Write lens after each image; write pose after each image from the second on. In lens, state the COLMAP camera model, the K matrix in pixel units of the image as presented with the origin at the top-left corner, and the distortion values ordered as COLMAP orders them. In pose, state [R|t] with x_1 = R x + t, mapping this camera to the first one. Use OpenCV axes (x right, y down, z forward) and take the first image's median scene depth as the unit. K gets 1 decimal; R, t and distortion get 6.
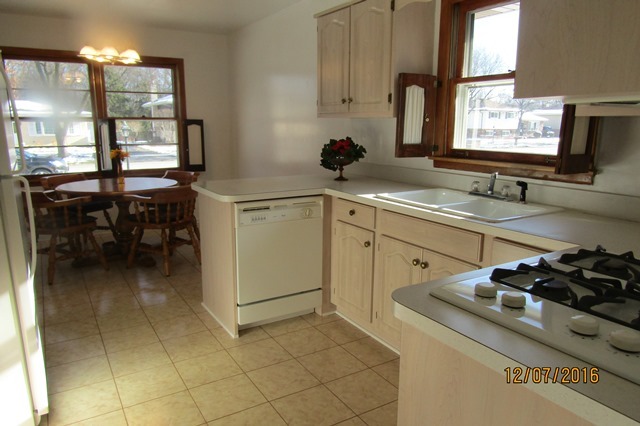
lens RADIAL K [[461.1, 0, 317.0], [0, 461.1, 211.4], [0, 0, 1]] dist [-0.003837, 0.000504]
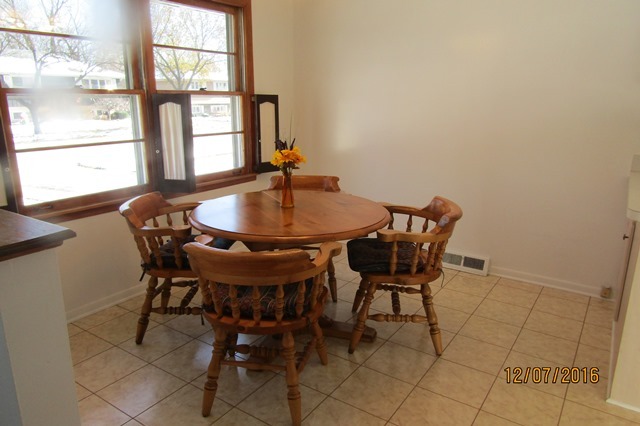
lens RADIAL K [[461.1, 0, 318.4], [0, 461.1, 213.0], [0, 0, 1]] dist [-0.003837, 0.000504]
pose [[0.906384, -0.102511, 0.409828, -0.489871], [0.075779, 0.993830, 0.080993, -0.076136], [-0.415602, -0.042355, 0.908560, 0.347294]]
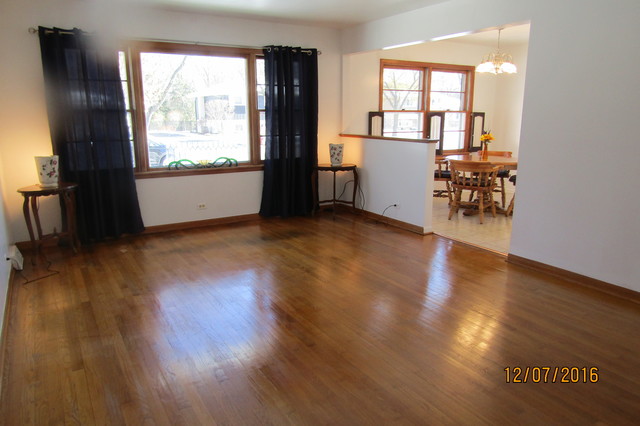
lens RADIAL K [[461.1, 0, 322.7], [0, 461.1, 211.9], [0, 0, 1]] dist [-0.003837, 0.000504]
pose [[0.999750, -0.003309, 0.022109, -0.738878], [0.002652, 0.999555, 0.029714, 0.044535], [-0.022198, -0.029648, 0.999314, -0.313600]]
